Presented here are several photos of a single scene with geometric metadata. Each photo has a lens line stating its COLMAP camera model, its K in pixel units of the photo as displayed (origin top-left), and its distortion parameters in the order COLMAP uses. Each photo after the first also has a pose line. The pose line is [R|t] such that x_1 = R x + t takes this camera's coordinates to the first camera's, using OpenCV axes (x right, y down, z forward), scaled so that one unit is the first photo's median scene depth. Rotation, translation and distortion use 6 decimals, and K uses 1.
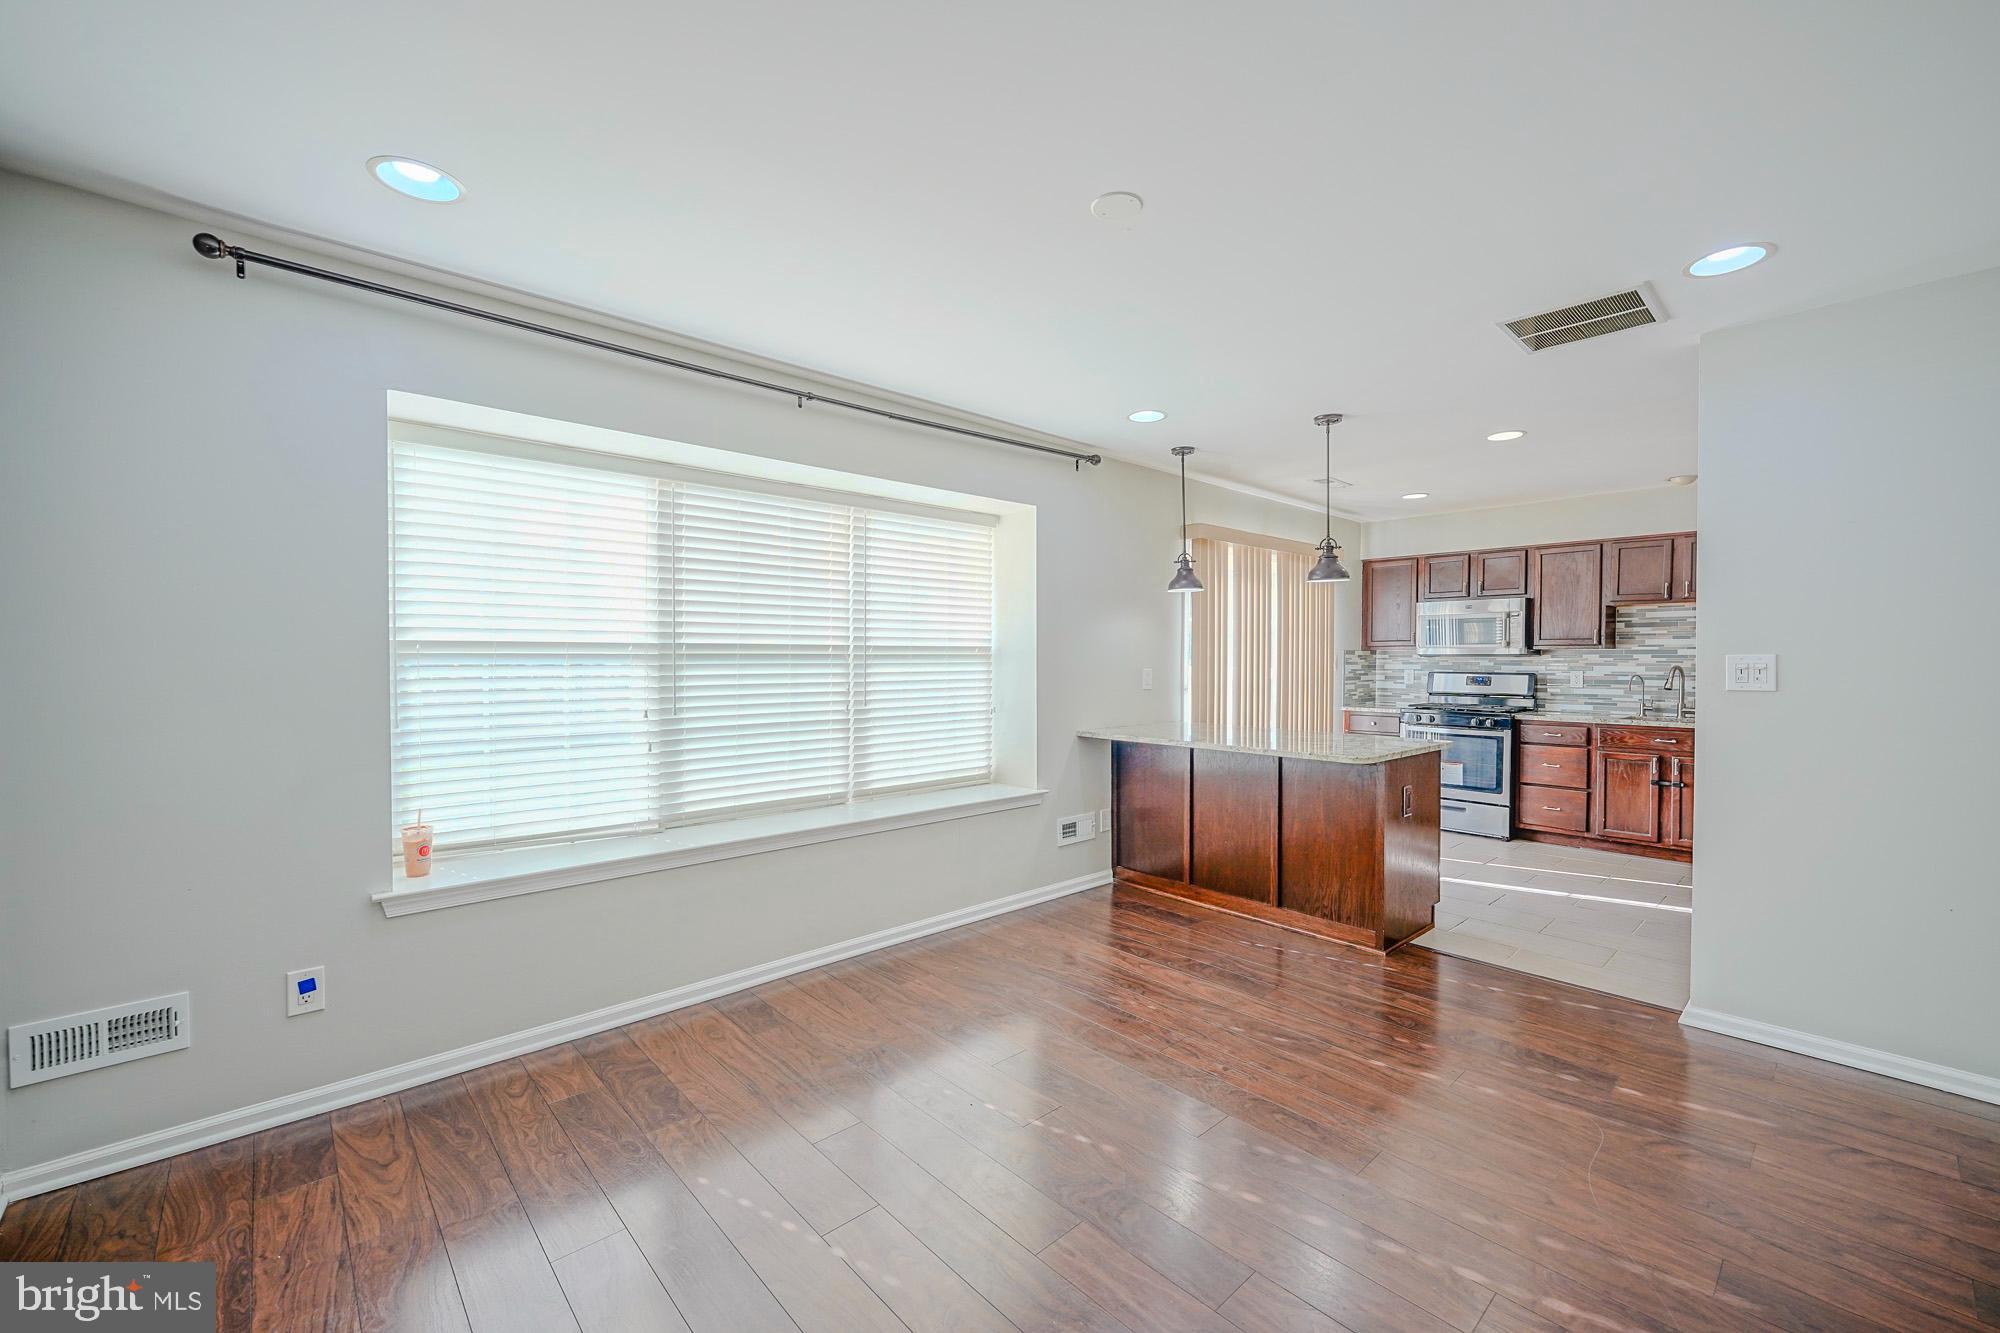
lens RADIAL K [[803.7, 0, 1007.2], [0, 803.7, 672.8], [0, 0, 1]] dist [0.001696, -0.000084]
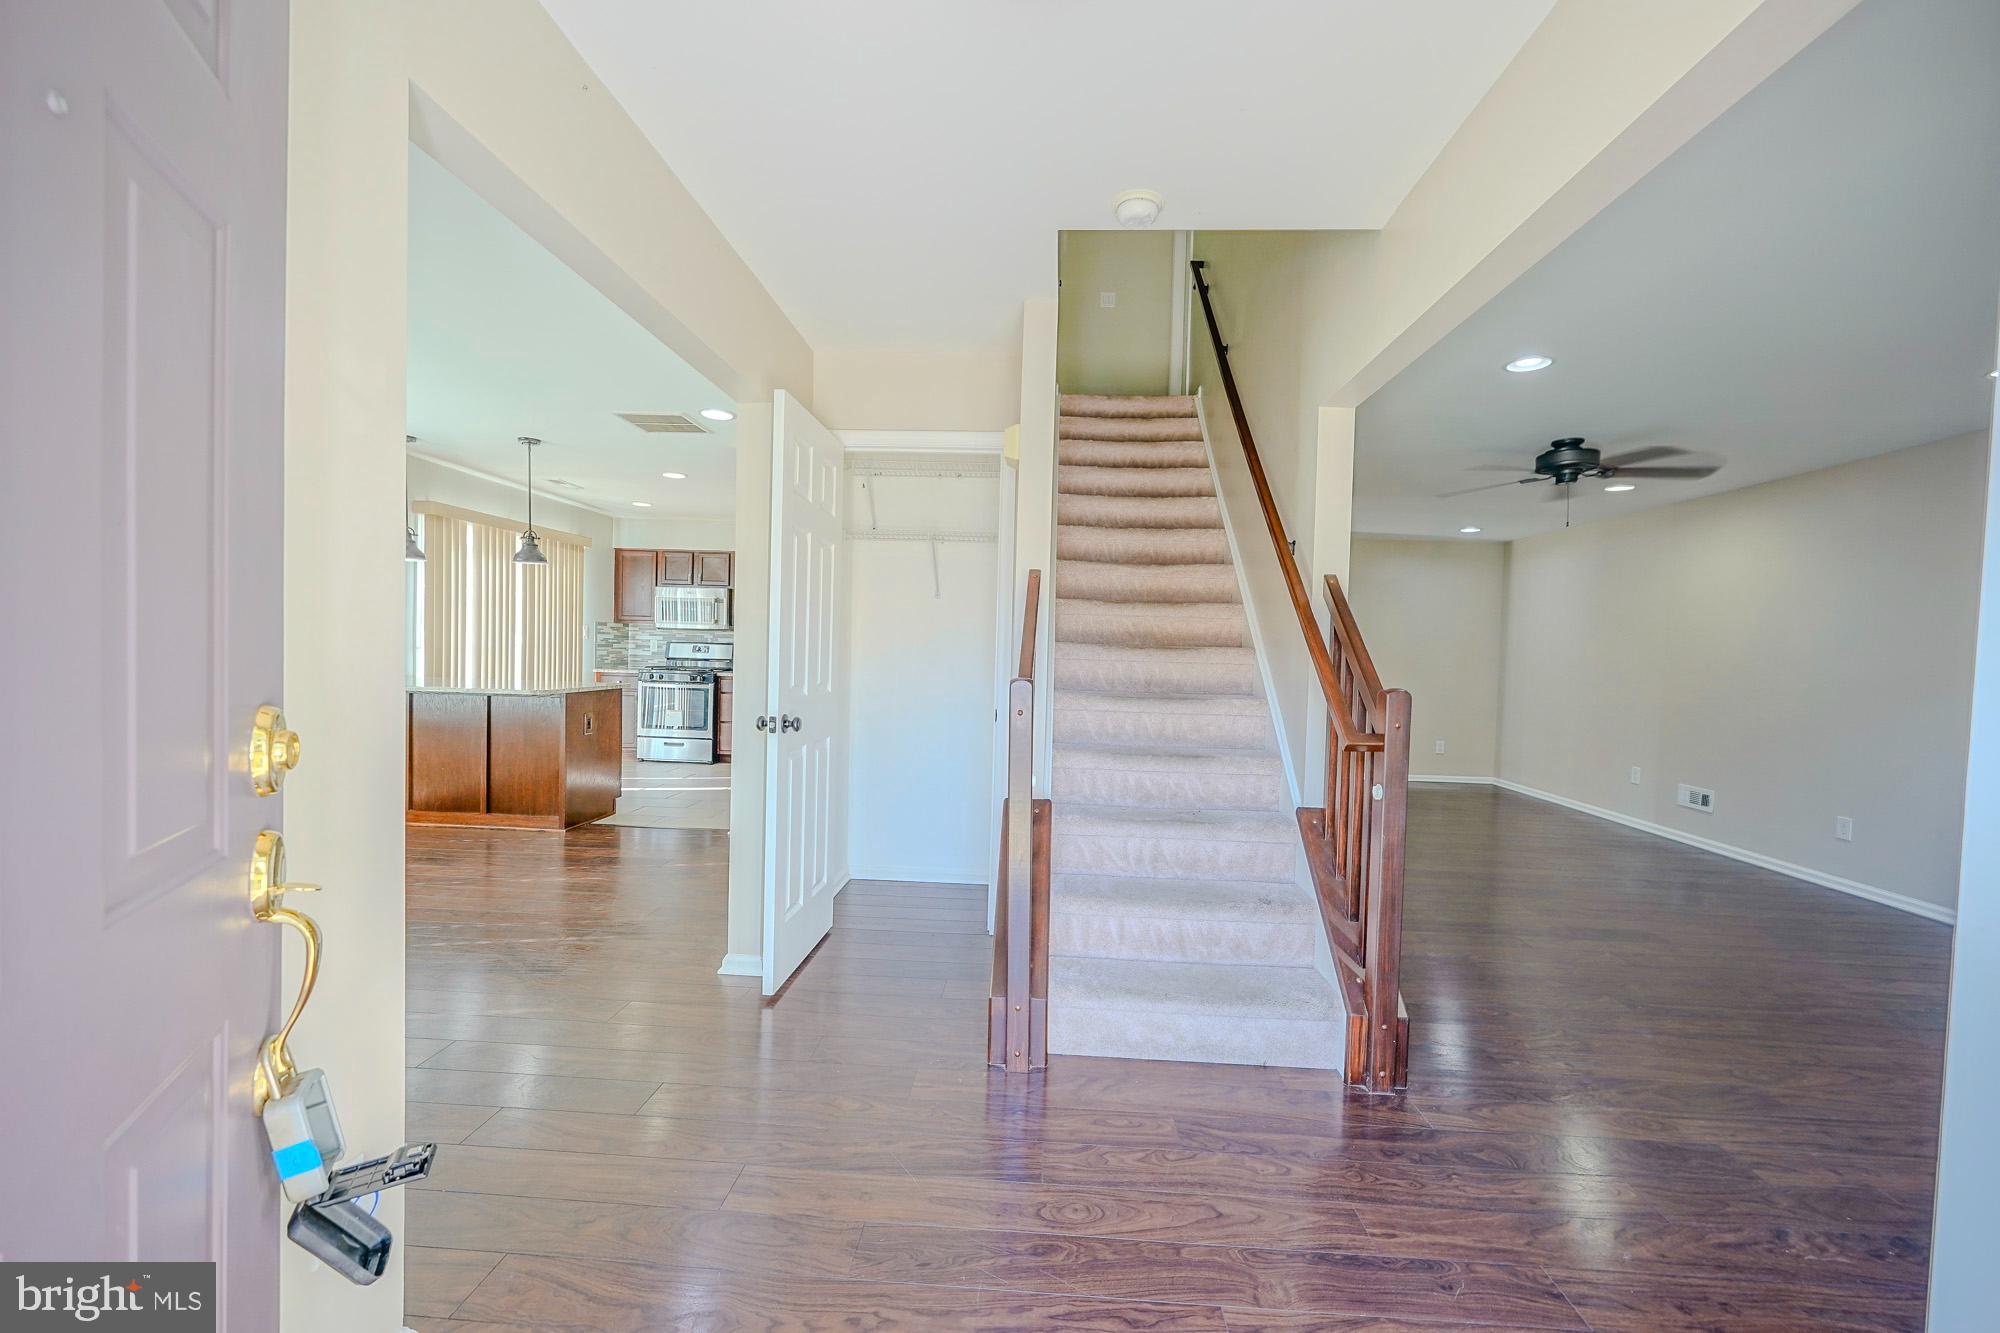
lens RADIAL K [[803.7, 0, 1007.2], [0, 803.7, 672.8], [0, 0, 1]] dist [0.001696, -0.000084]
pose [[0.717101, -0.000383, 0.696969, 0.026035], [-0.014672, 0.999770, 0.015645, 0.023746], [-0.696815, -0.021445, 0.716930, -0.343612]]
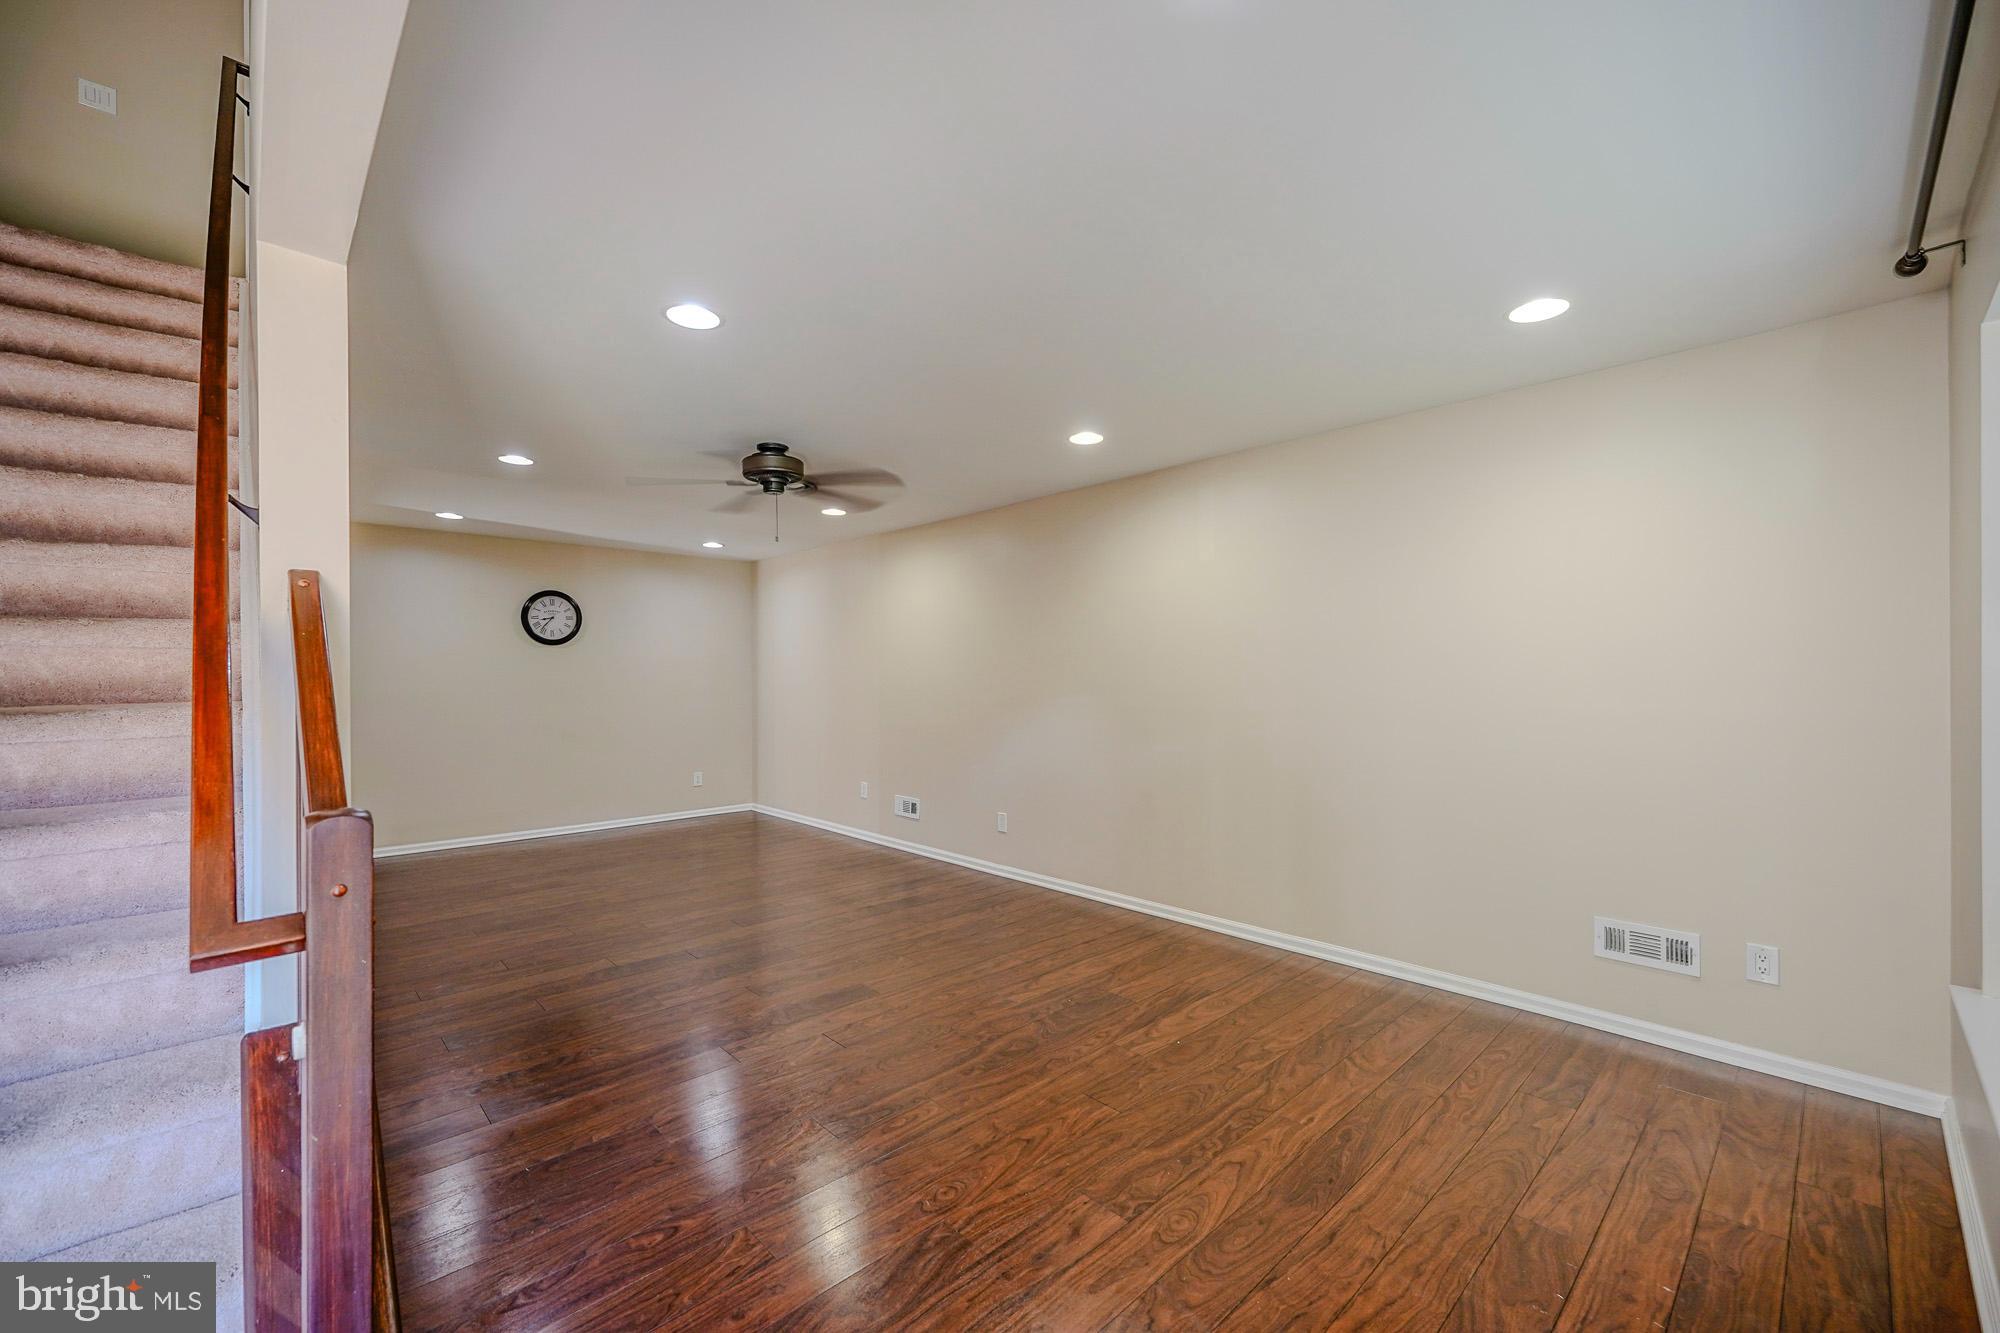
lens RADIAL K [[803.7, 0, 1007.2], [0, 803.7, 672.8], [0, 0, 1]] dist [0.001696, -0.000084]
pose [[-0.017173, 0.001036, 0.999852, 0.252461], [0.024378, 0.999703, -0.000617, 0.006700], [-0.999555, 0.024364, -0.017193, -0.346114]]
